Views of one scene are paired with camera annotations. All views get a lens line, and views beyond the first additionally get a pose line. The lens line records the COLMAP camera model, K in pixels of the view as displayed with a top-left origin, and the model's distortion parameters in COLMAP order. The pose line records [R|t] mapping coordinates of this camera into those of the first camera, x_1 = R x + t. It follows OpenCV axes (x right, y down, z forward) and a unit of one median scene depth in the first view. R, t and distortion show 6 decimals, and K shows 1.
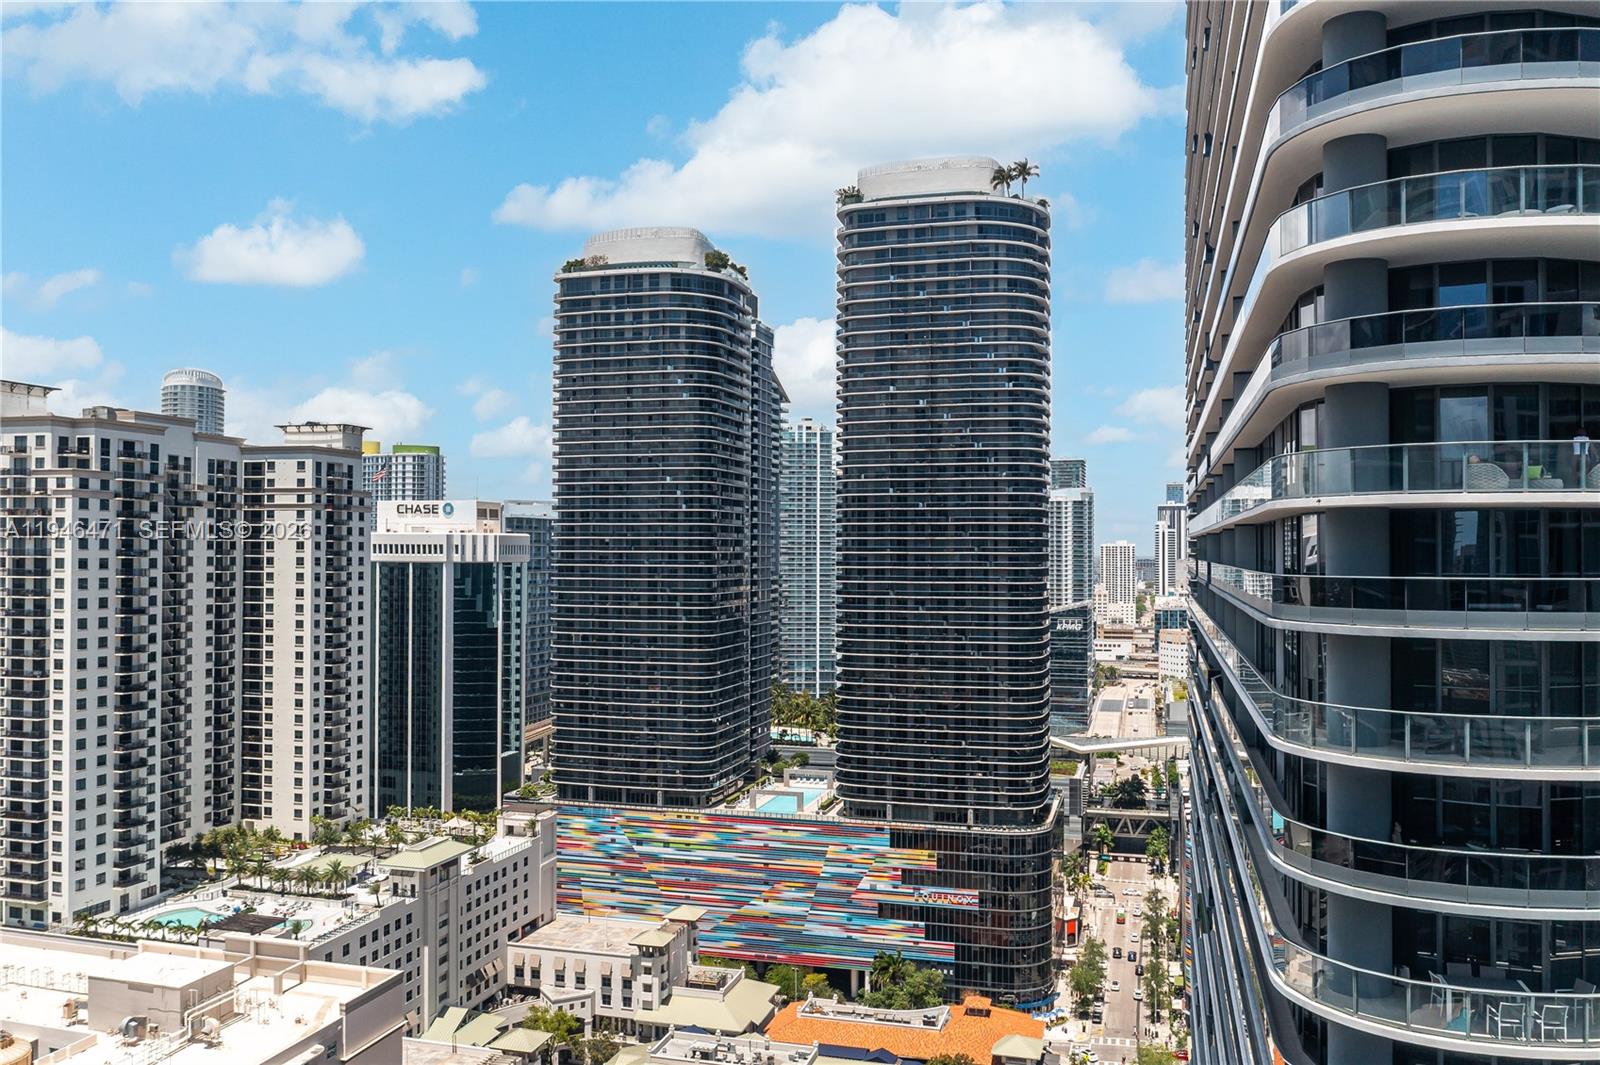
lens RADIAL K [[1279.2, 0, 800.0], [0, 1279.2, 532.5], [0, 0, 1]] dist [-0.032024, 0.000646]
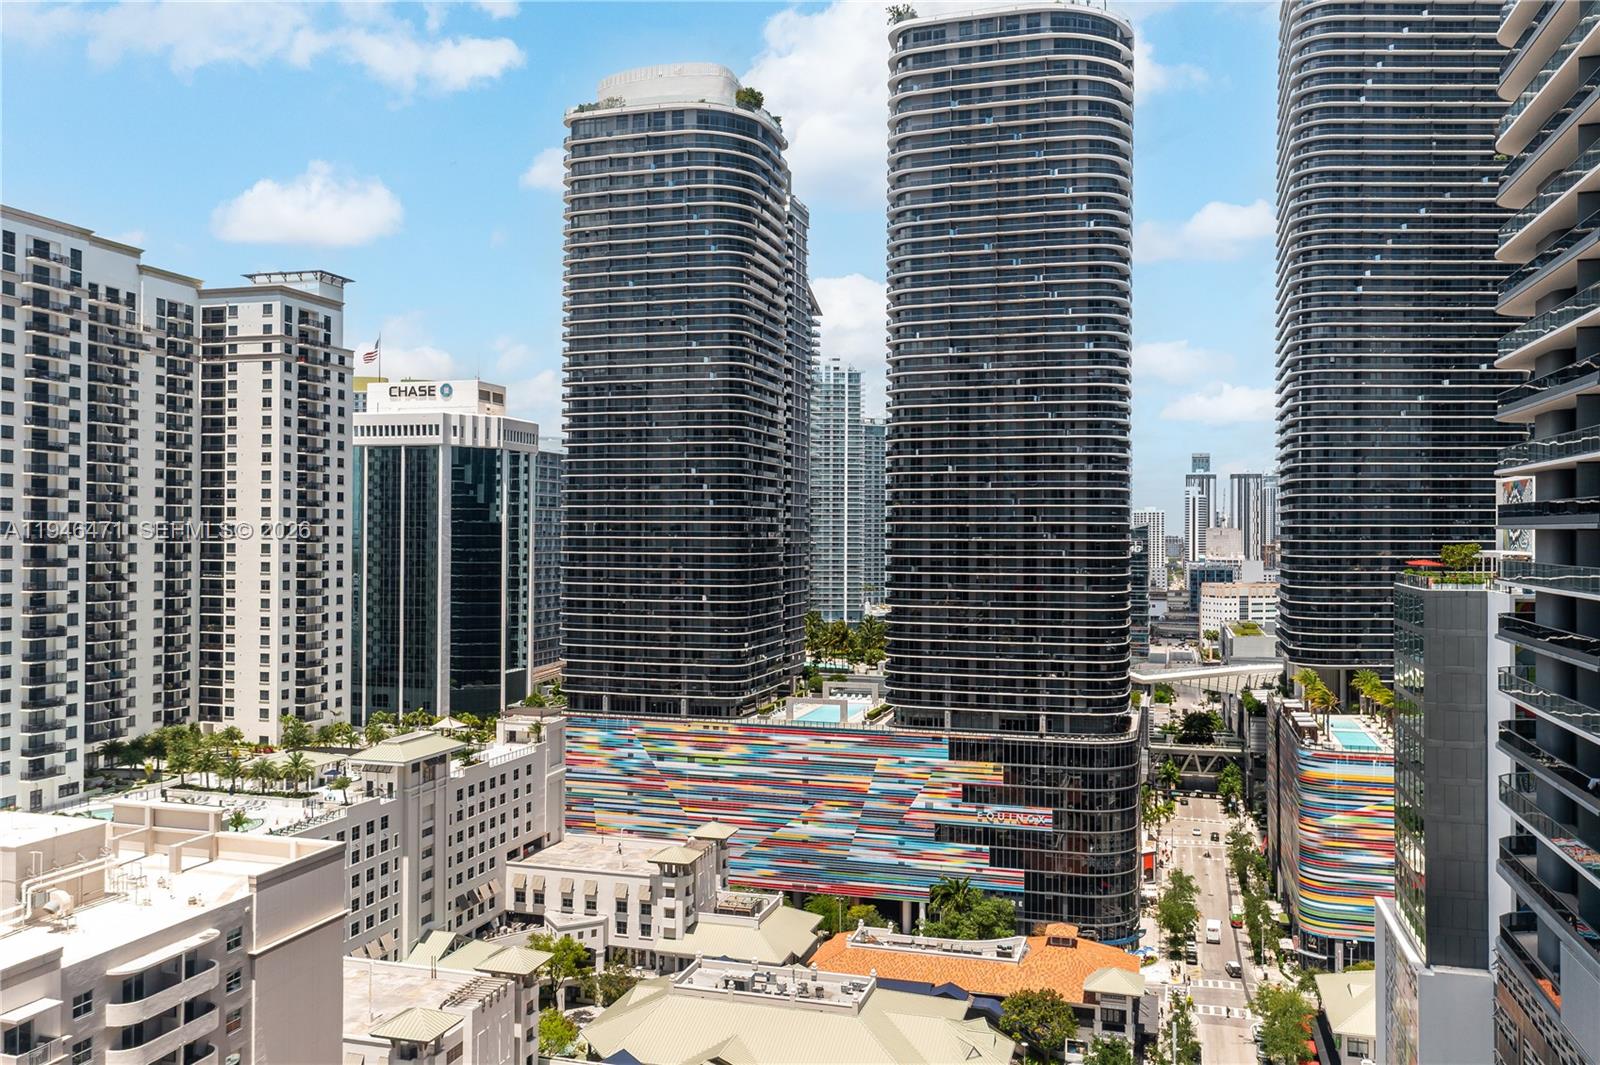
lens RADIAL K [[1262.8, 0, 800.0], [0, 1262.8, 532.5], [0, 0, 1]] dist [0.001822, -0.000415]
pose [[0.999902, 0.002522, -0.013766, -0.019660], [-0.002365, 0.999932, 0.011379, 0.084476], [0.013794, -0.011346, 0.999840, 0.144751]]
